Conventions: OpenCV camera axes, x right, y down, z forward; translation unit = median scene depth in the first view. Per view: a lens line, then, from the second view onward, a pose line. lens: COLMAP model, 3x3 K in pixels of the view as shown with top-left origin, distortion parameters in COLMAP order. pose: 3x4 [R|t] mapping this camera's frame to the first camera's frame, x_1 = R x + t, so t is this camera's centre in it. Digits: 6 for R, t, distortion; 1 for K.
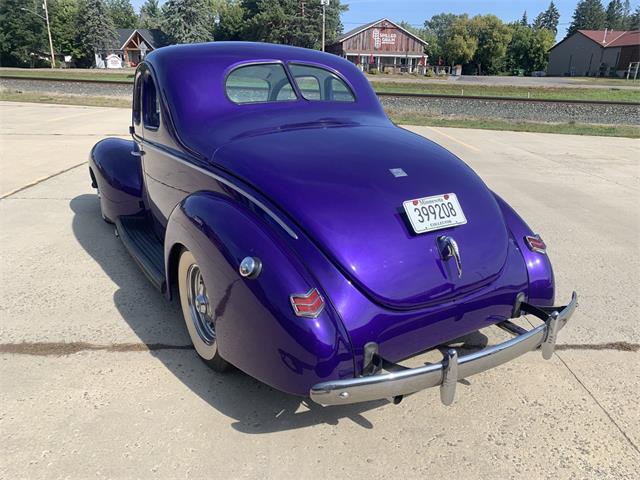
lens RADIAL K [[499.9, 0, 325.7], [0, 499.9, 235.3], [0, 0, 1]] dist [0.036136, -0.031276]
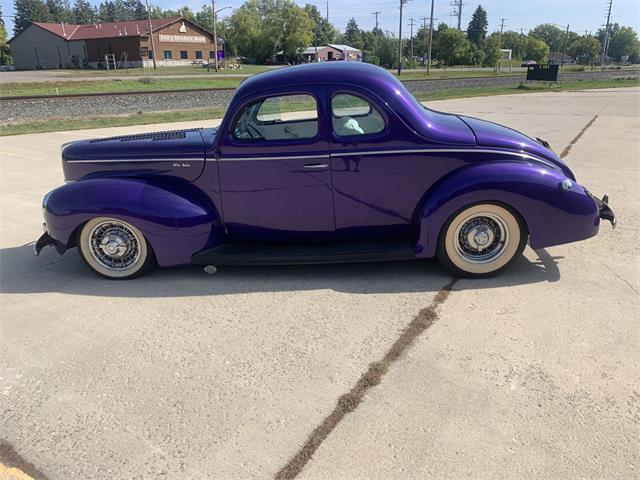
lens RADIAL K [[499.9, 0, 325.7], [0, 499.9, 235.3], [0, 0, 1]] dist [0.036136, -0.031276]
pose [[0.548795, -0.304758, 0.778425, -0.107962], [0.292256, 0.942364, 0.162899, -0.016257], [-0.783205, 0.138101, 0.606233, 0.029501]]
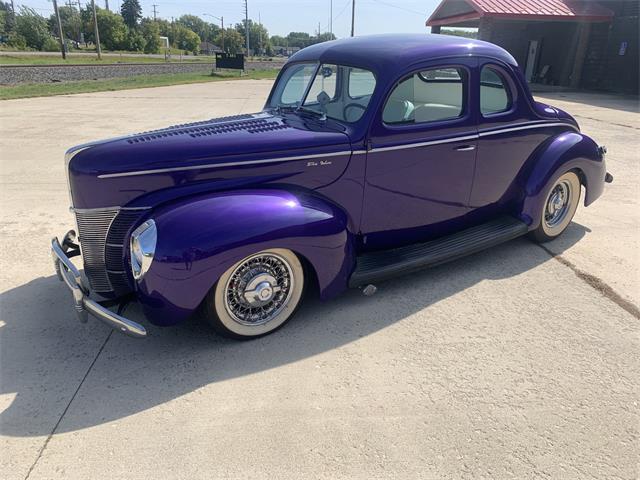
lens RADIAL K [[499.9, 0, 325.7], [0, 499.9, 235.3], [0, 0, 1]] dist [0.036136, -0.031276]
pose [[-0.063320, -0.368475, 0.927479, -0.115154], [0.289845, 0.882496, 0.370392, -0.039472], [-0.954977, 0.292278, 0.050921, 0.109059]]
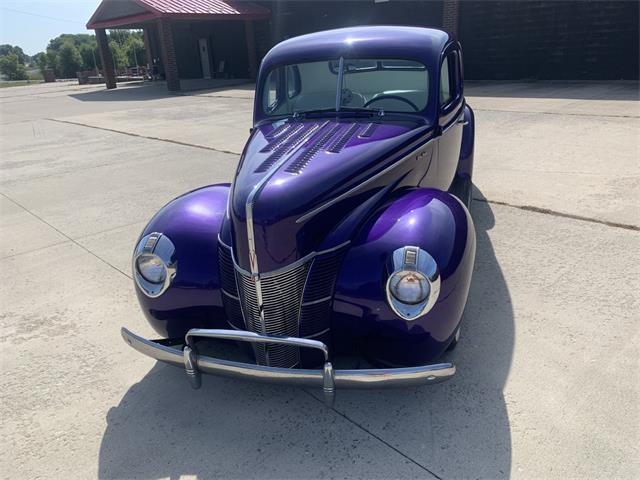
lens RADIAL K [[499.9, 0, 325.7], [0, 499.9, 235.3], [0, 0, 1]] dist [0.036136, -0.031276]
pose [[-0.681017, -0.247264, 0.689258, -0.086101], [0.264490, 0.794663, 0.546403, -0.056513], [-0.682834, 0.554411, -0.475780, 0.162204]]
